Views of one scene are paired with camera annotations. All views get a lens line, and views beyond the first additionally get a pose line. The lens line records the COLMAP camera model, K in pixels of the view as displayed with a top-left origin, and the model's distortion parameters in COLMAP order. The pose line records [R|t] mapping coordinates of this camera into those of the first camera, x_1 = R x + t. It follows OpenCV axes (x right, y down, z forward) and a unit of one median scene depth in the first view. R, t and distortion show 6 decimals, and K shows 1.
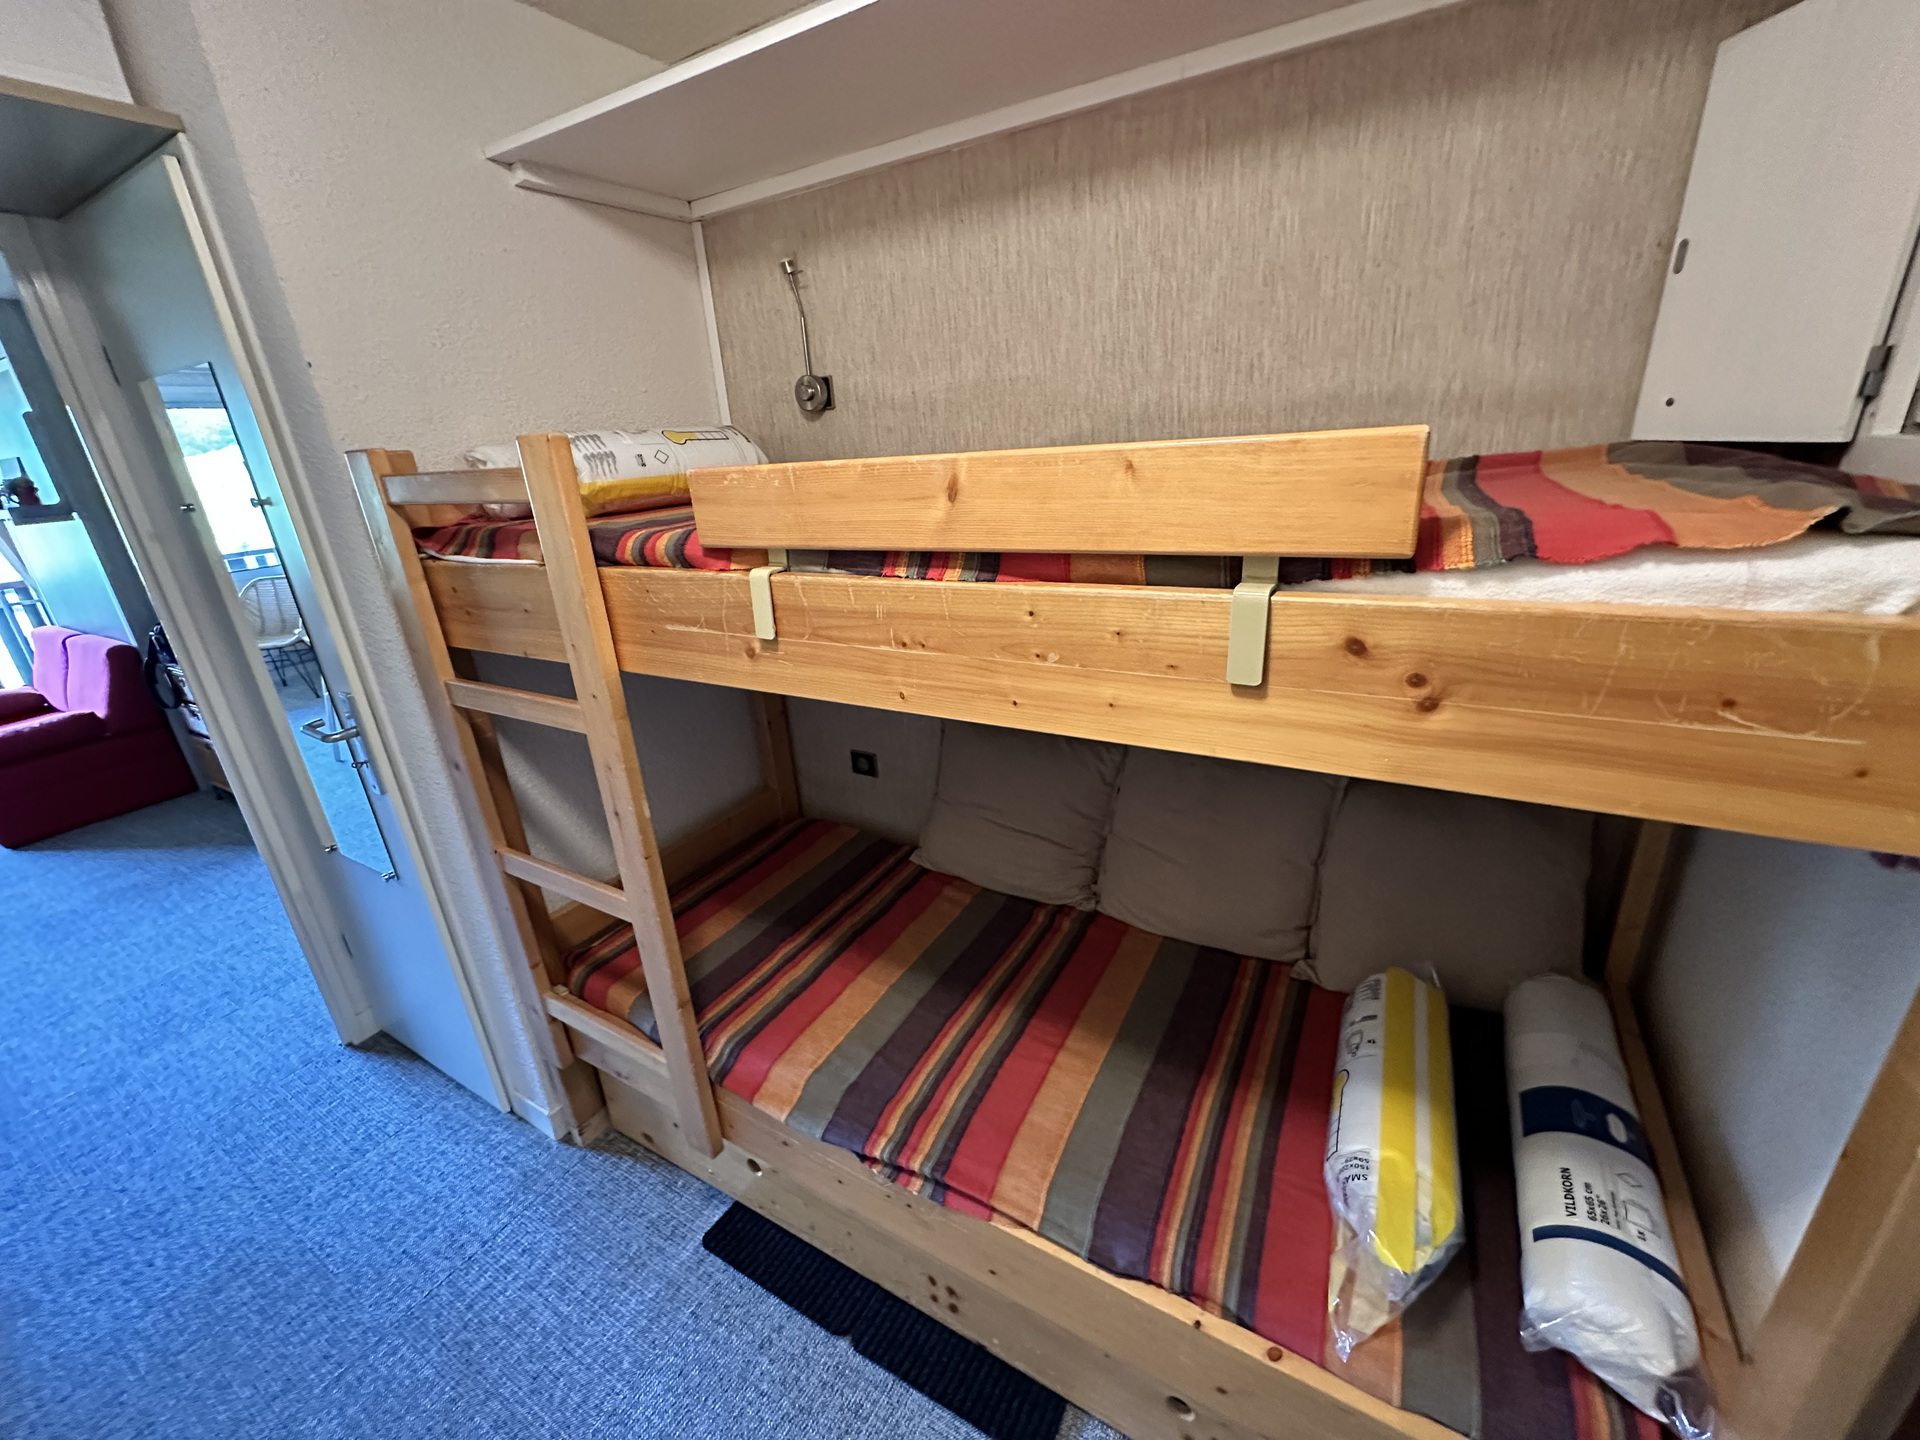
lens RADIAL K [[766.3, 0, 960.0], [0, 766.3, 720.0], [0, 0, 1]] dist [-0.001423, 0.000039]
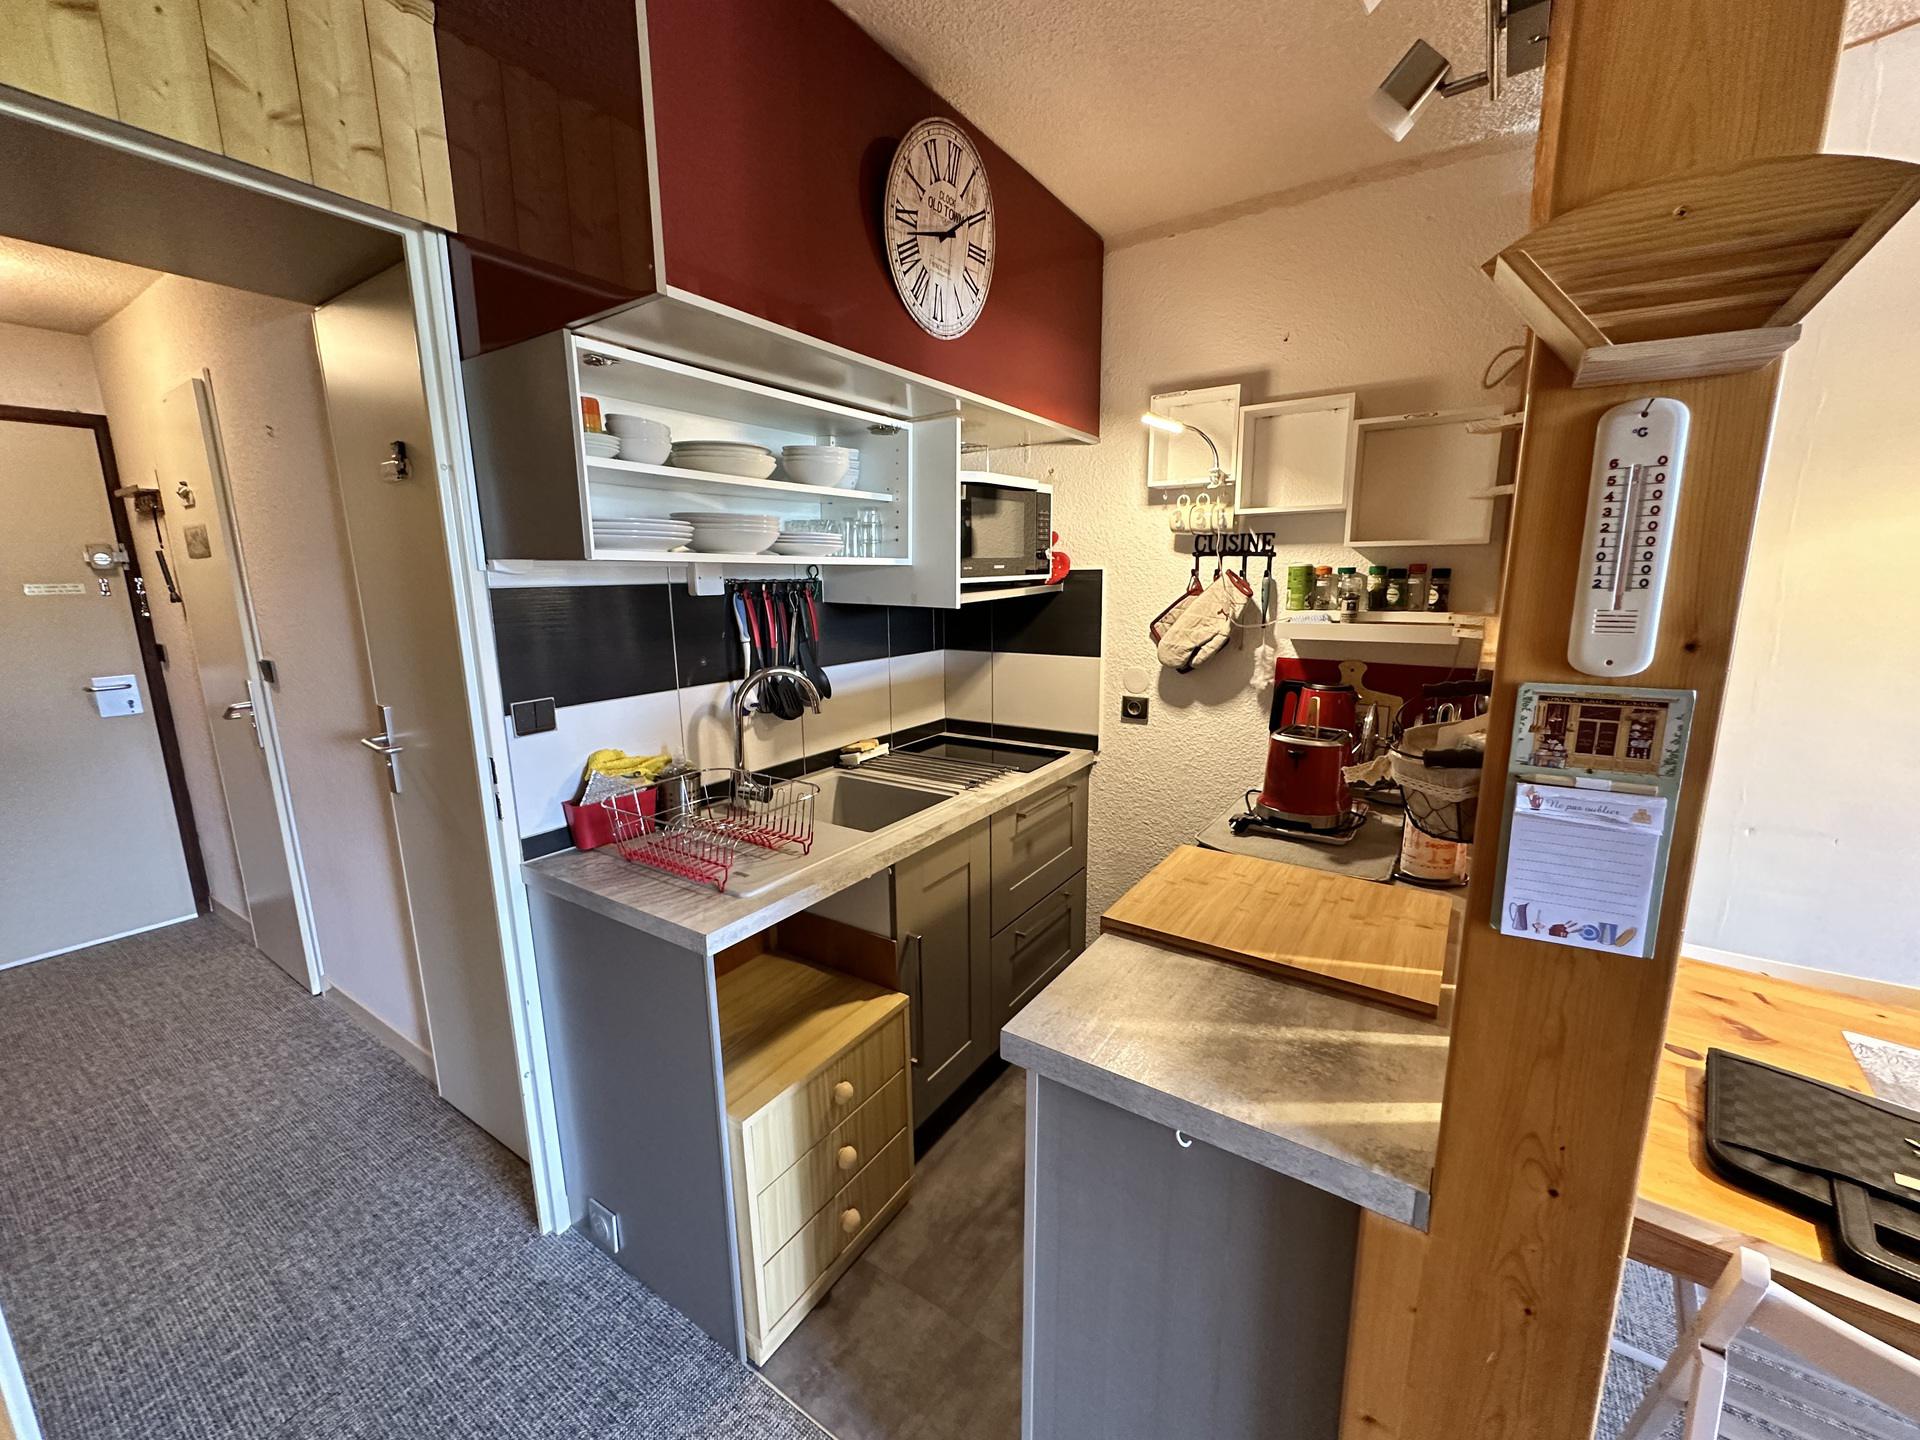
lens RADIAL K [[766.3, 0, 960.0], [0, 766.3, 720.0], [0, 0, 1]] dist [-0.001423, 0.000039]
pose [[-0.995605, 0.061964, 0.070215, -2.160286], [0.089442, 0.851340, 0.516933, -0.401288], [-0.027746, 0.520942, -0.853141, 1.657073]]
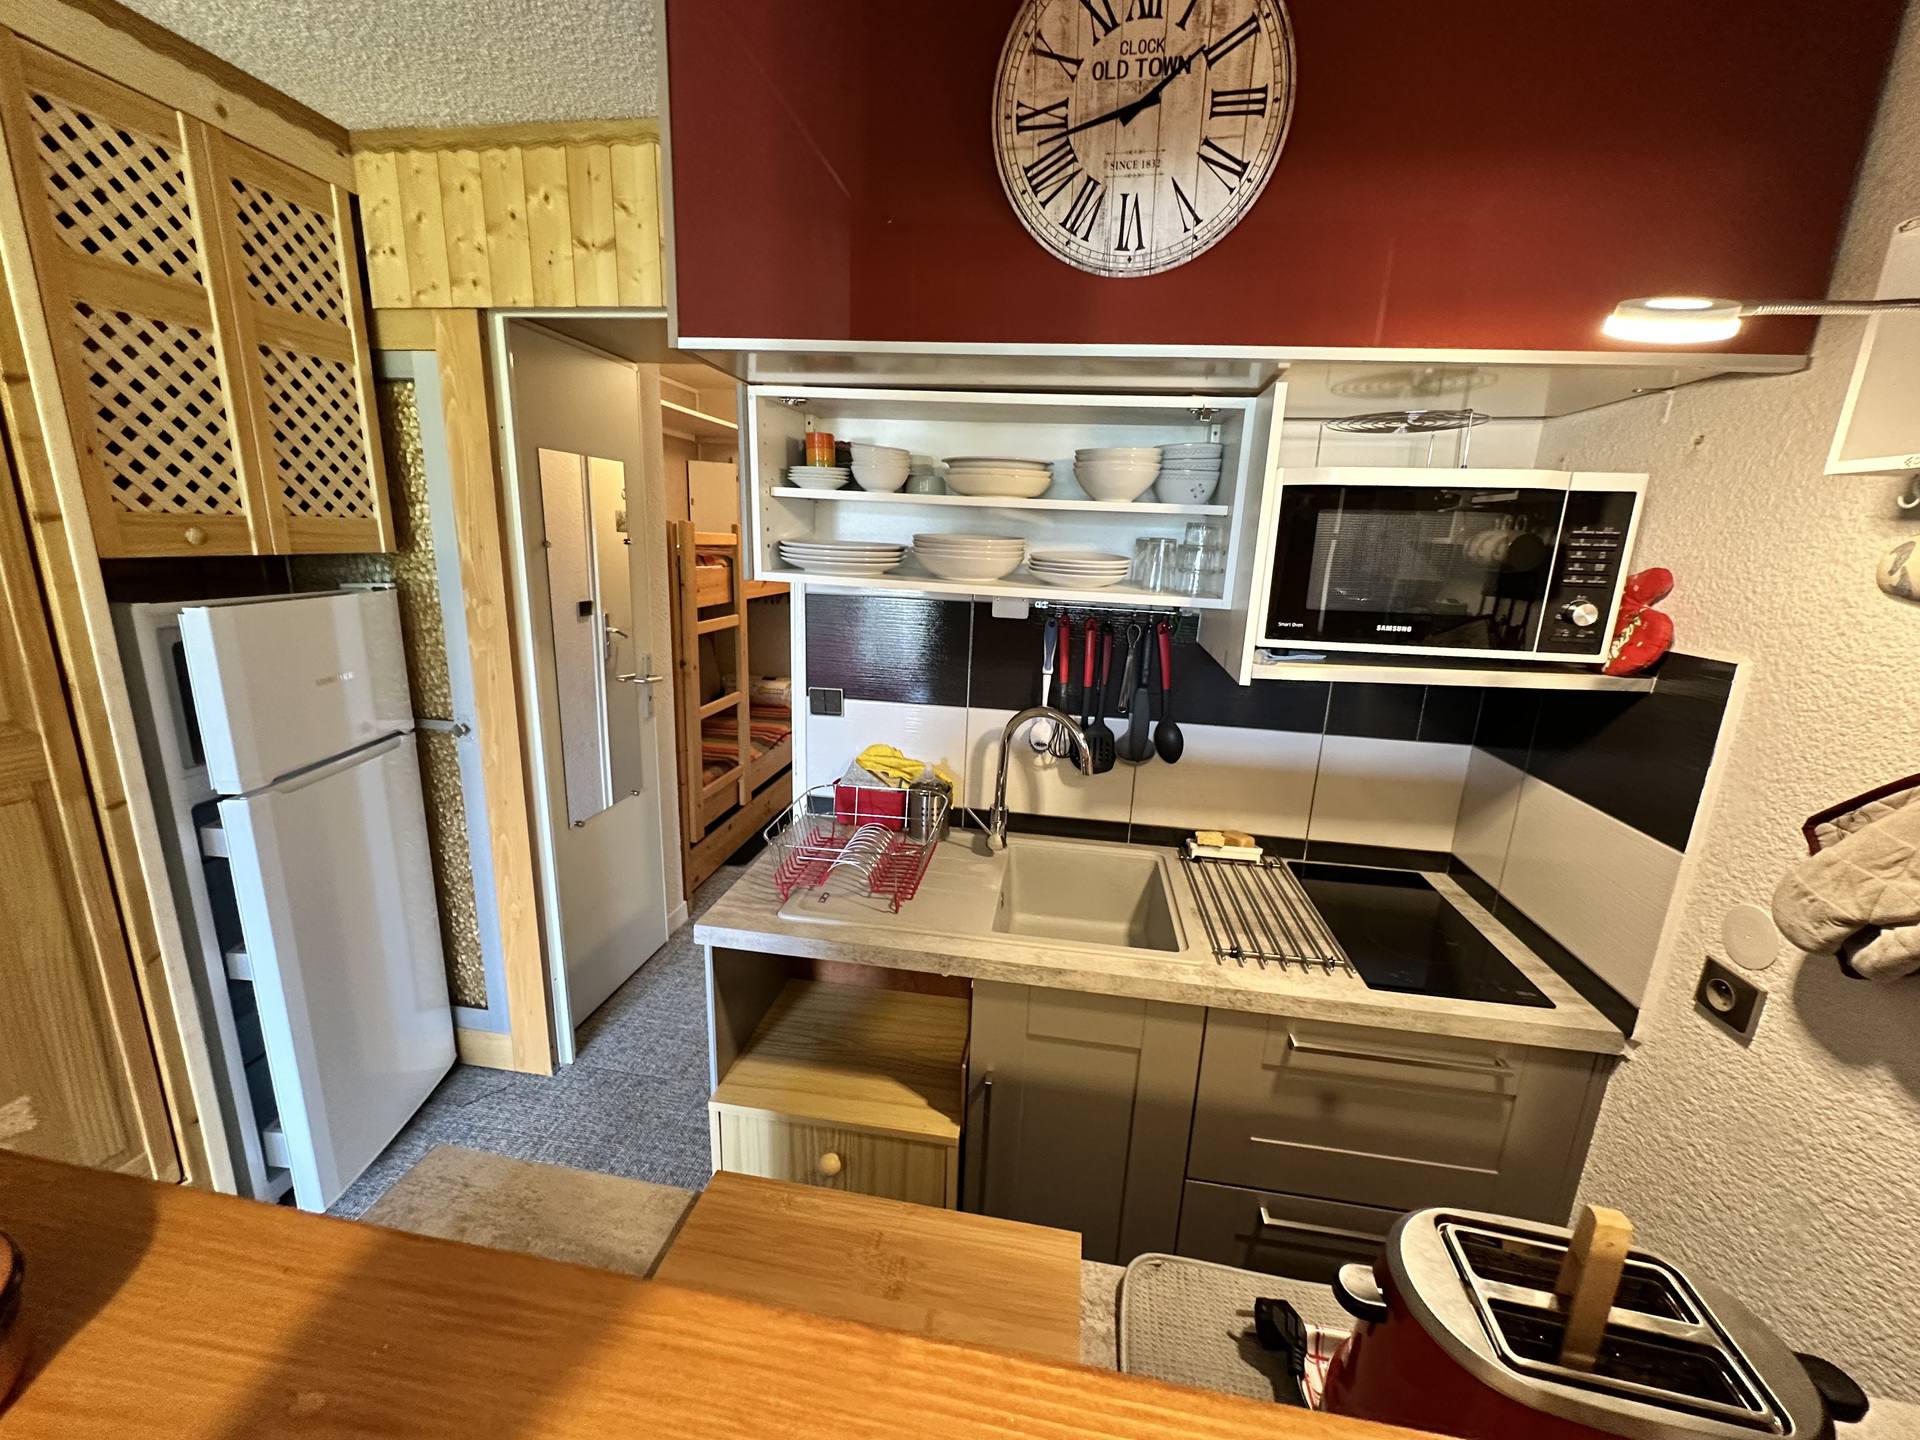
lens RADIAL K [[766.3, 0, 960.0], [0, 766.3, 720.0], [0, 0, 1]] dist [-0.001423, 0.000039]
pose [[-0.373351, -0.172625, 0.911488, -2.729346], [0.309681, 0.902982, 0.297861, -0.198888], [-0.874475, 0.393478, -0.283670, 0.968078]]
